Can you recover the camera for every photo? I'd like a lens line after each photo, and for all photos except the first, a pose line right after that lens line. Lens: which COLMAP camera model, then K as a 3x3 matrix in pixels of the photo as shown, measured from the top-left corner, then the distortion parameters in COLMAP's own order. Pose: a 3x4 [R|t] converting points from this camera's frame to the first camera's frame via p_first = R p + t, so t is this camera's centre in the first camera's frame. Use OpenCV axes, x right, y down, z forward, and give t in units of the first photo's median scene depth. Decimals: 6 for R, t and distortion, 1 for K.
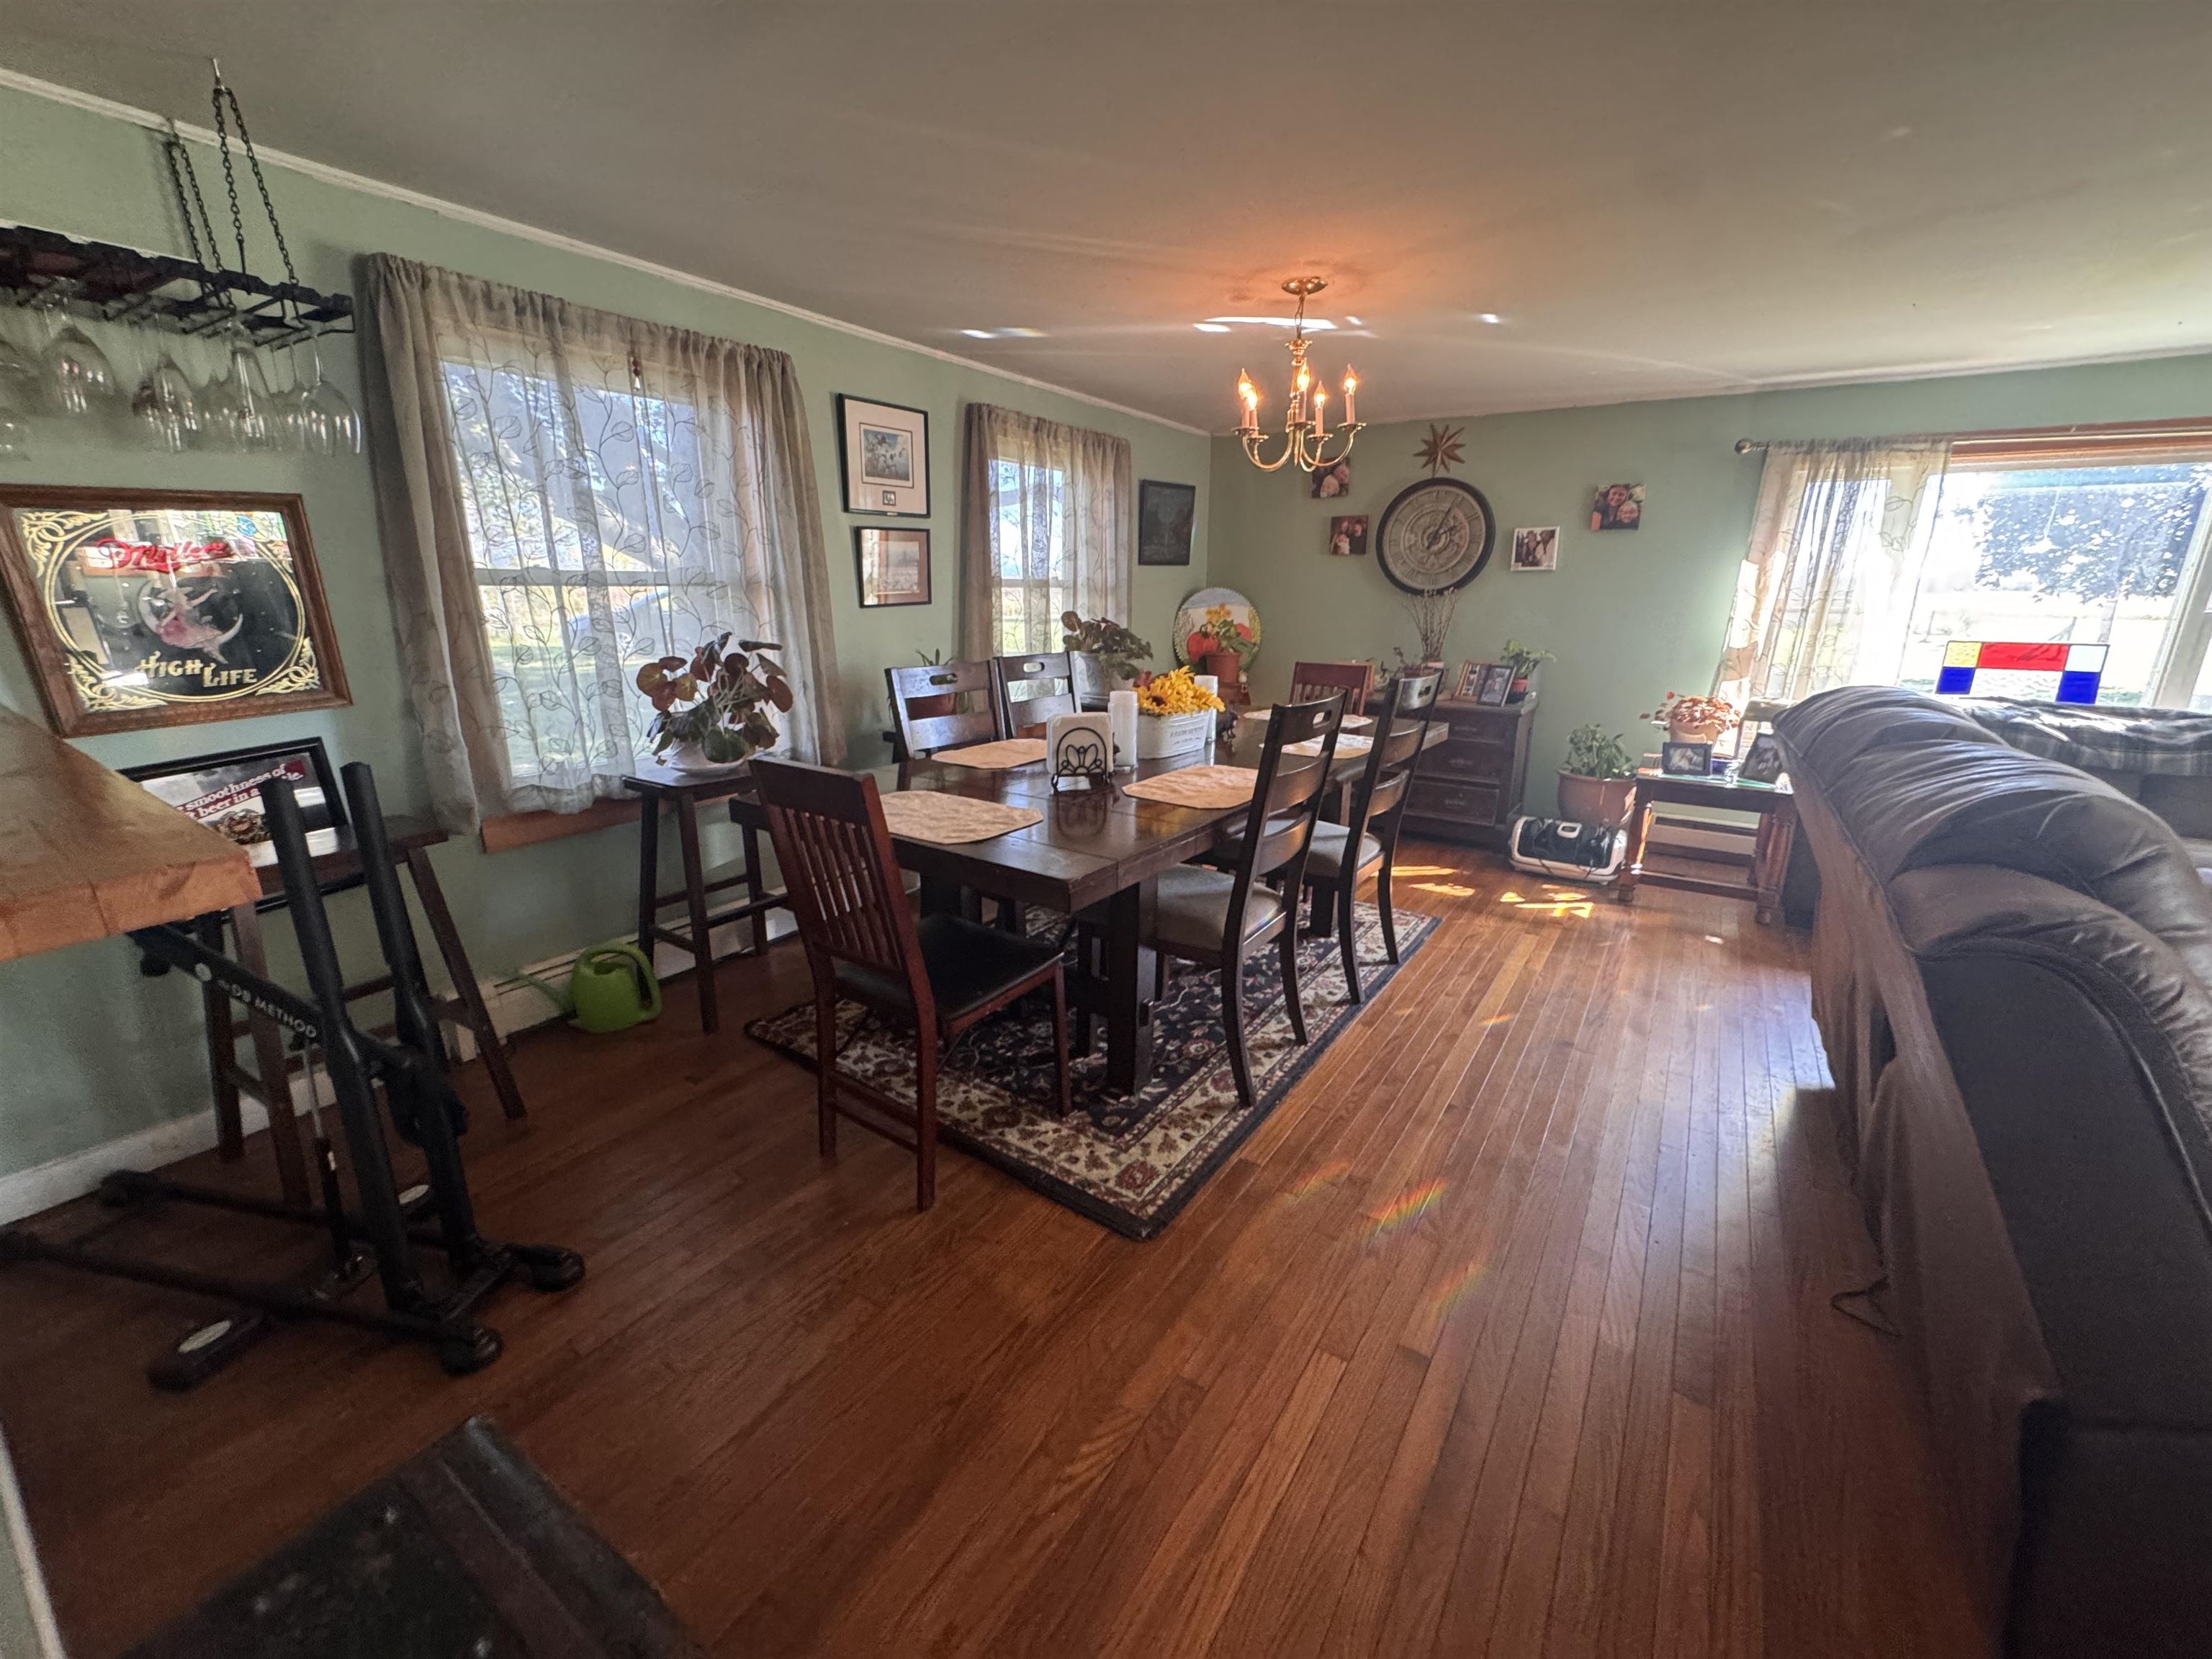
lens RADIAL K [[886.7, 0, 1108.7], [0, 886.7, 821.8], [0, 0, 1]] dist [0.001328, 0.000106]
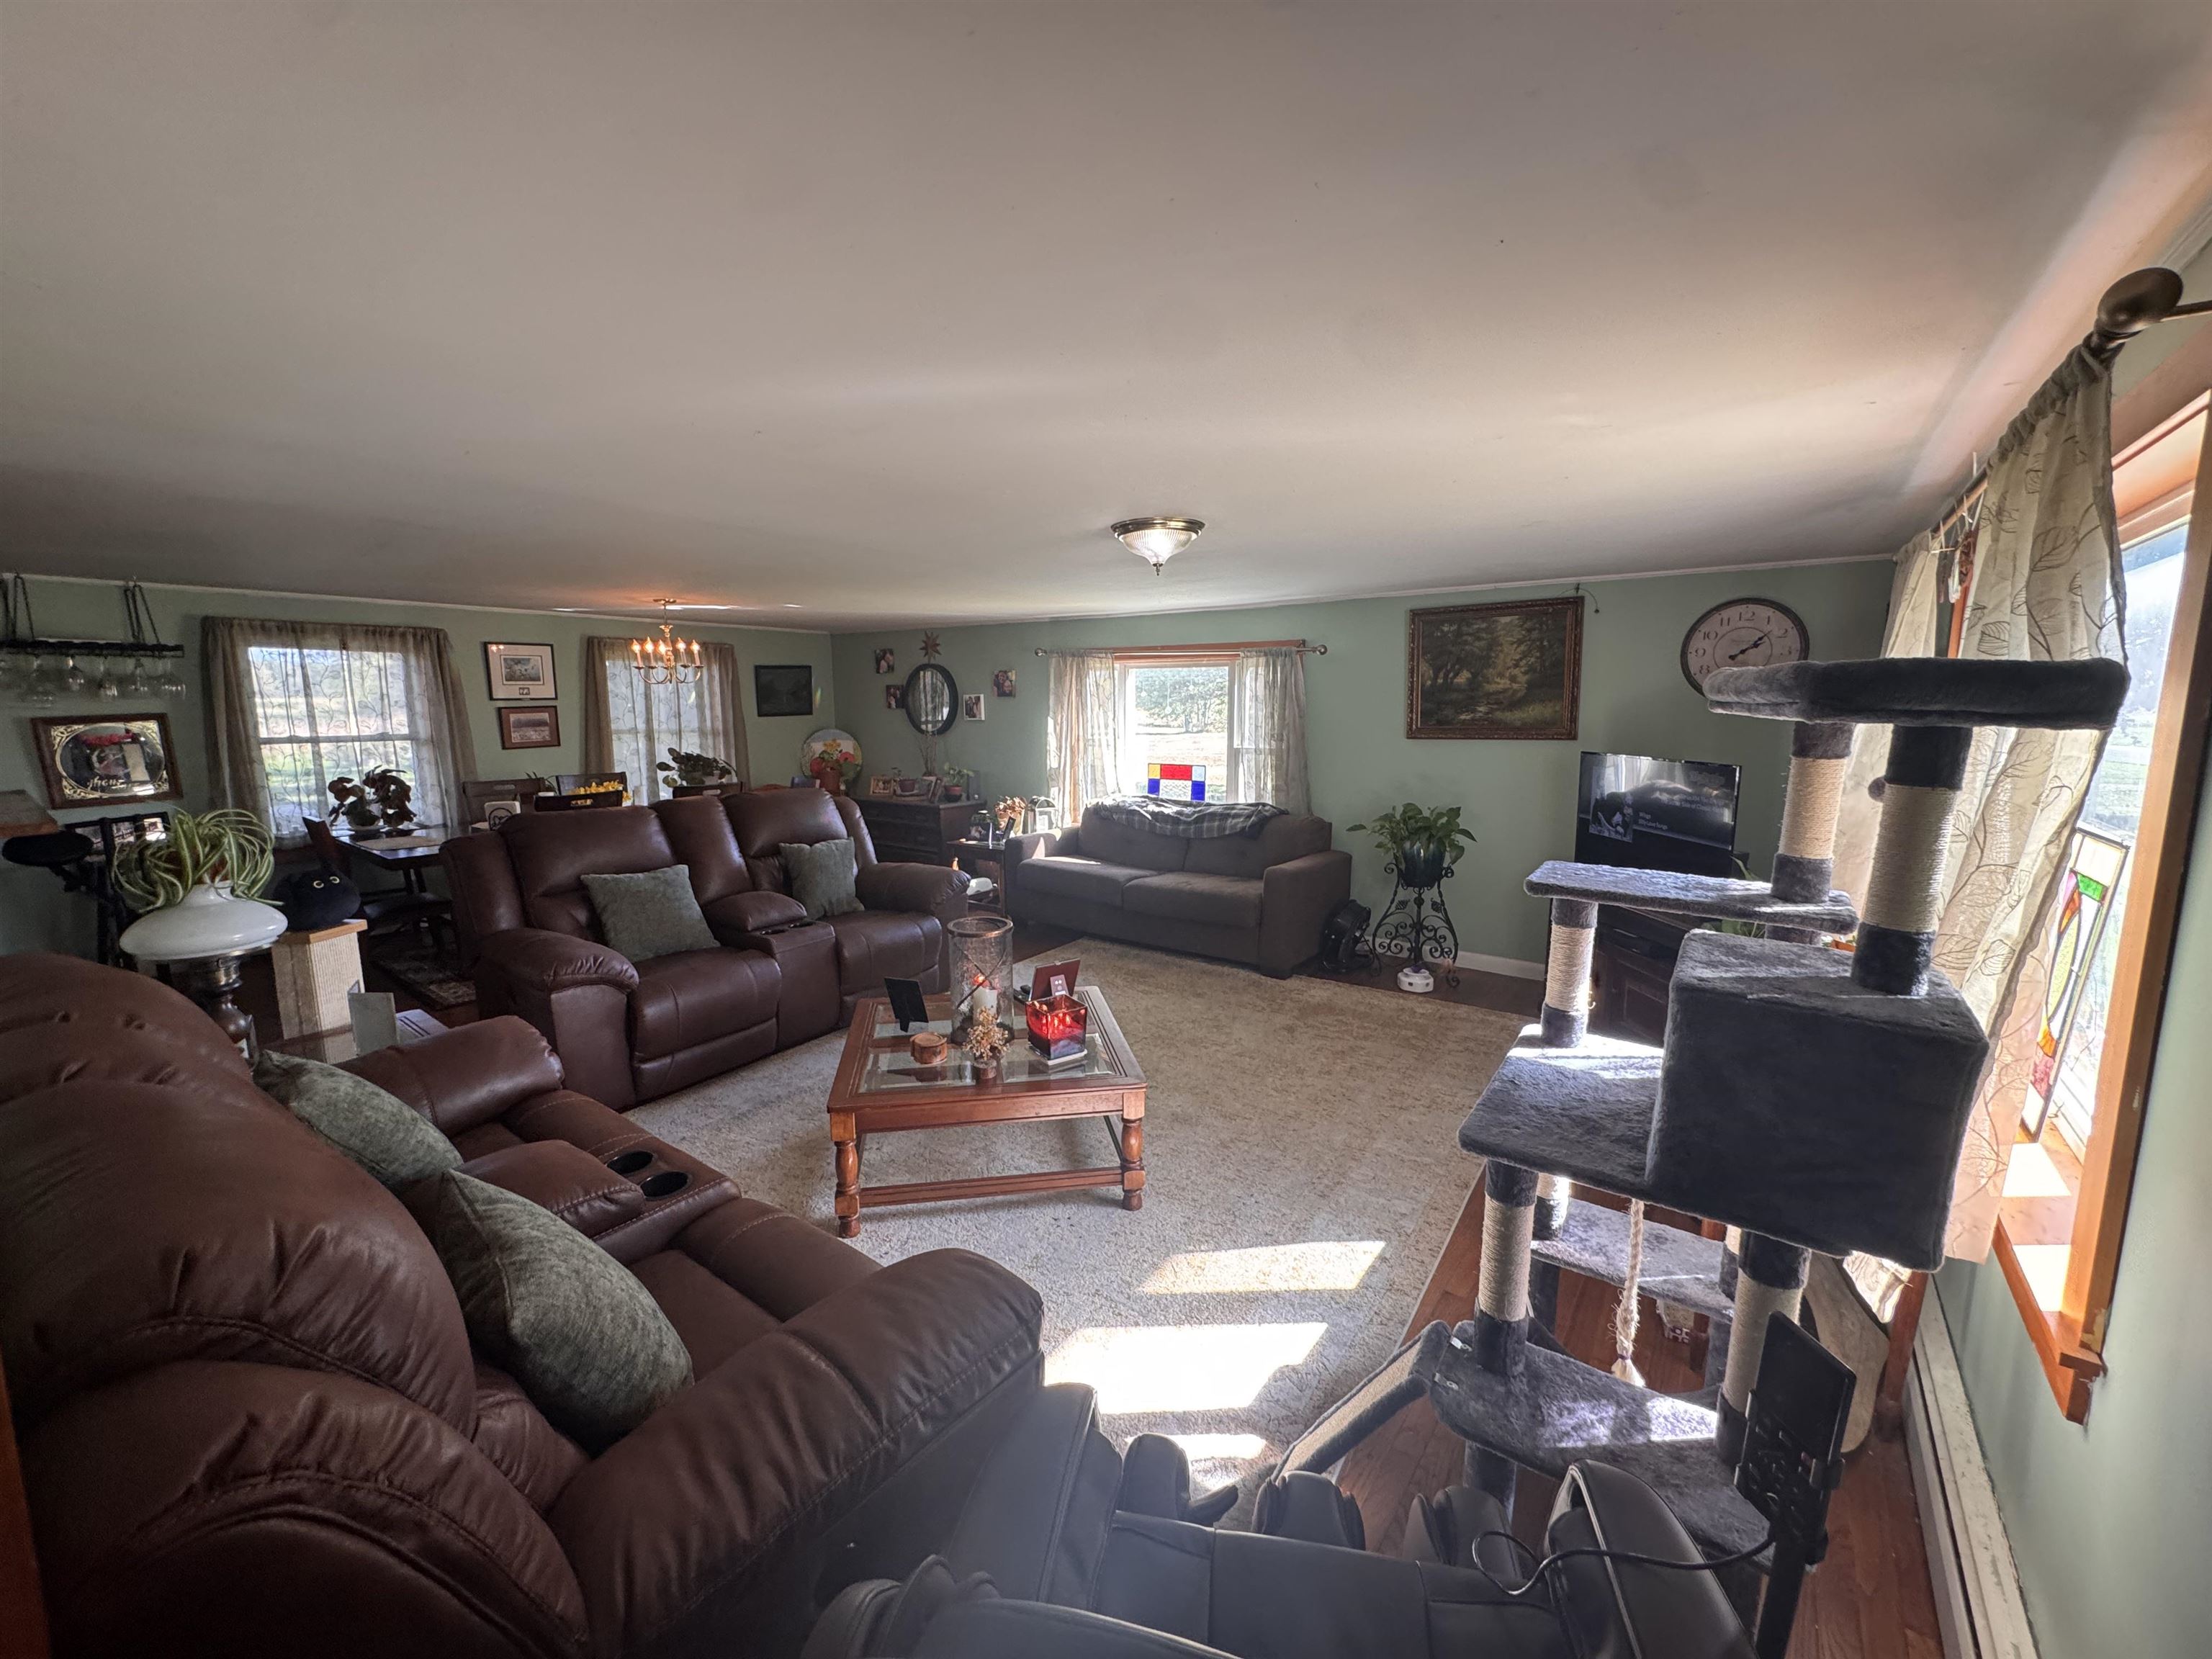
lens RADIAL K [[885.5, 0, 1106.0], [0, 885.5, 829.5], [0, 0, 1]] dist [-0.001224, -0.000620]
pose [[0.998634, -0.001221, -0.052229, 0.979929], [-0.004877, 0.993183, -0.116460, 0.120160], [0.052015, 0.116556, 0.991821, -0.676633]]
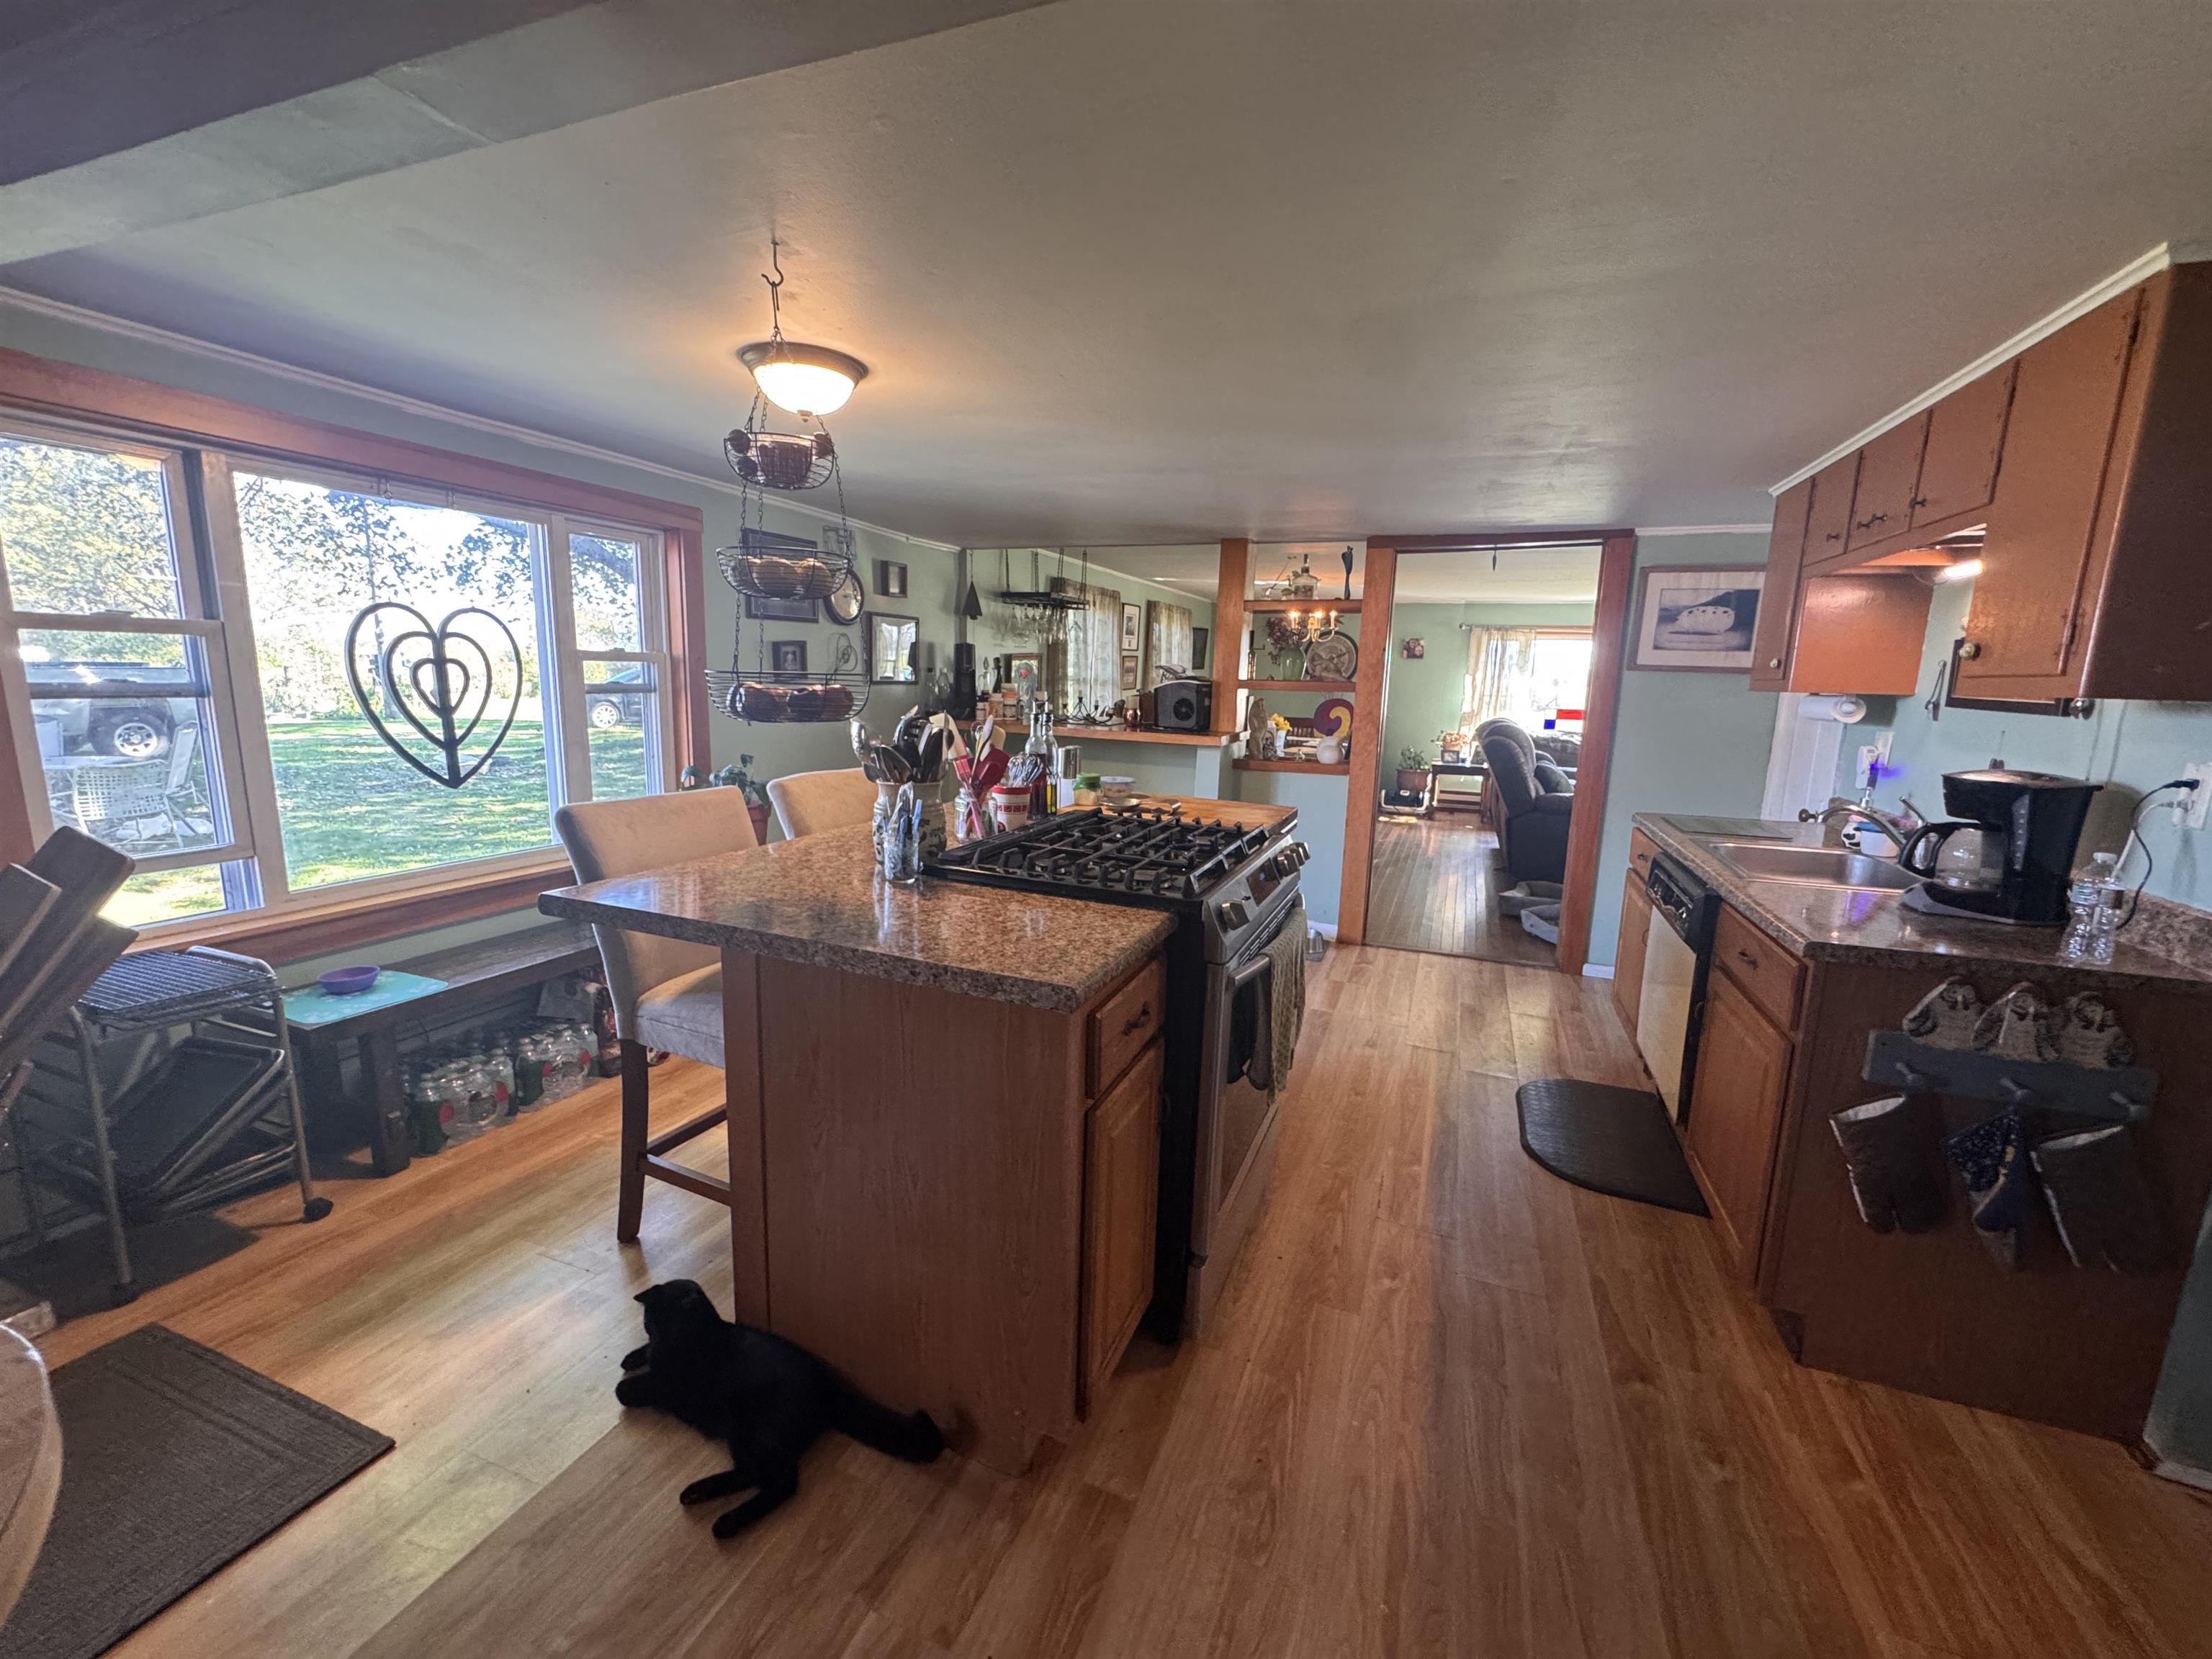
lens RADIAL K [[886.7, 0, 1108.7], [0, 886.7, 821.8], [0, 0, 1]] dist [0.001328, 0.000106]
pose [[0.977669, -0.022367, 0.208955, -0.732236], [0.041460, 0.995306, -0.087445, 0.269435], [-0.206019, 0.094156, 0.974008, -1.090543]]
